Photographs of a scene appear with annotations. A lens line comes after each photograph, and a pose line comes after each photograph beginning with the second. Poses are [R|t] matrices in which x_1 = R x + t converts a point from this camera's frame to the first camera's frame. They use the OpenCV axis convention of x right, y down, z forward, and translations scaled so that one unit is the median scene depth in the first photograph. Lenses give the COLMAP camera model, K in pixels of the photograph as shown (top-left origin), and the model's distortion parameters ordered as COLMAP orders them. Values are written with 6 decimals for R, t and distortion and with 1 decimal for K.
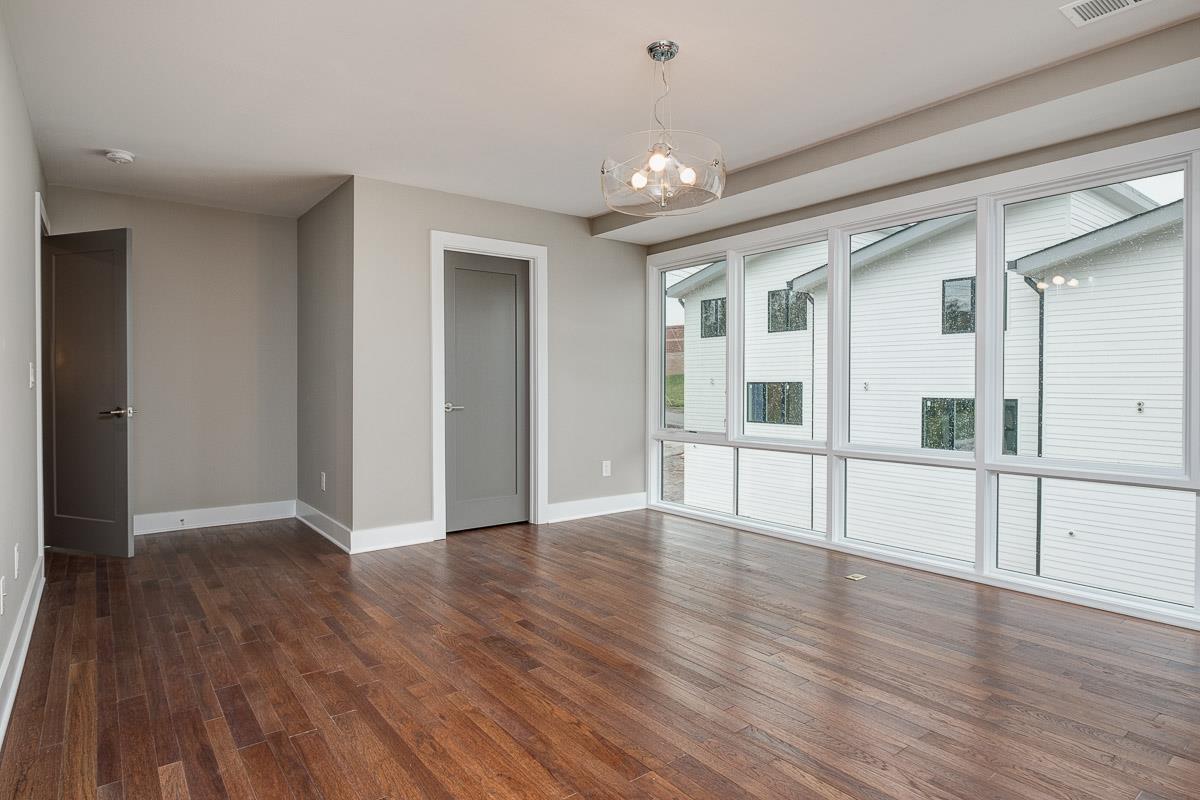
lens RADIAL K [[663.4, 0, 599.8], [0, 663.4, 390.7], [0, 0, 1]] dist [-0.001395, -0.001203]
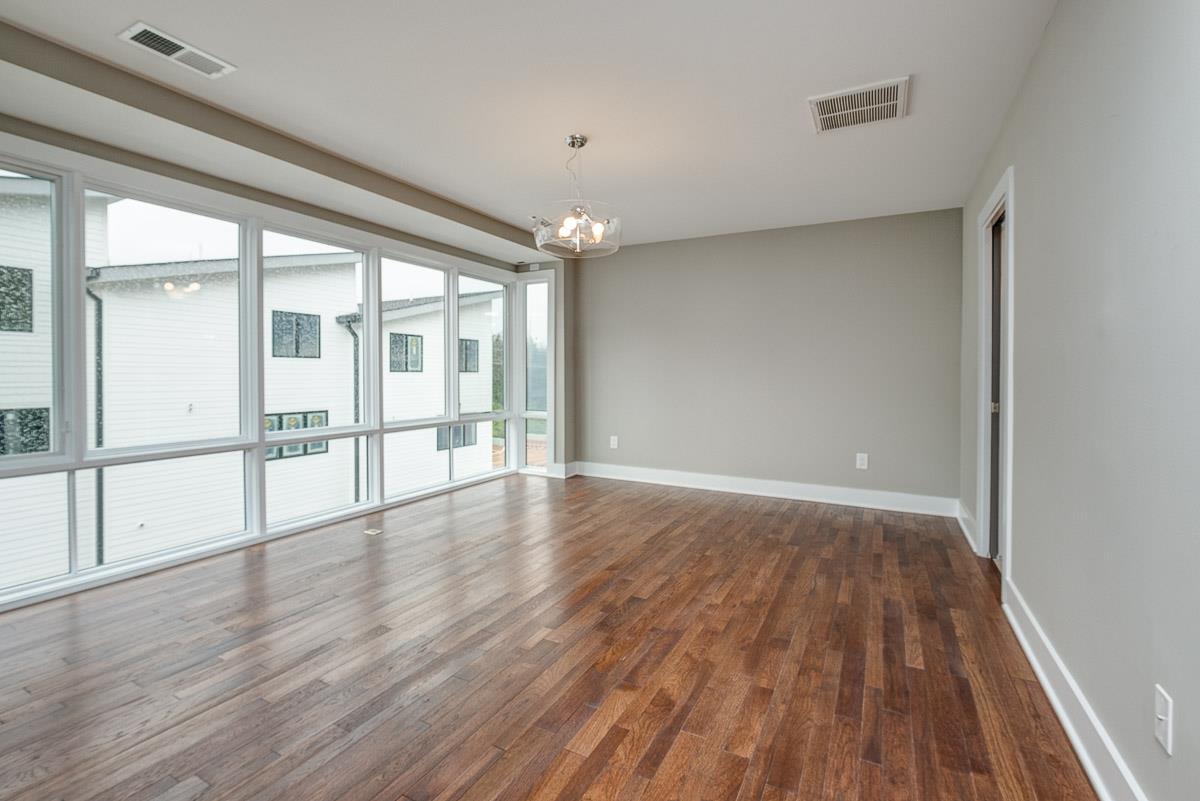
lens RADIAL K [[522.4, 0, 597.7], [0, 522.4, 381.0], [0, 0, 1]] dist [-0.000657, -0.000195]
pose [[-0.407668, -0.012793, 0.913040, -1.168716], [0.005615, 0.999848, 0.016516, -0.026960], [-0.913113, 0.011860, -0.407535, 1.748873]]
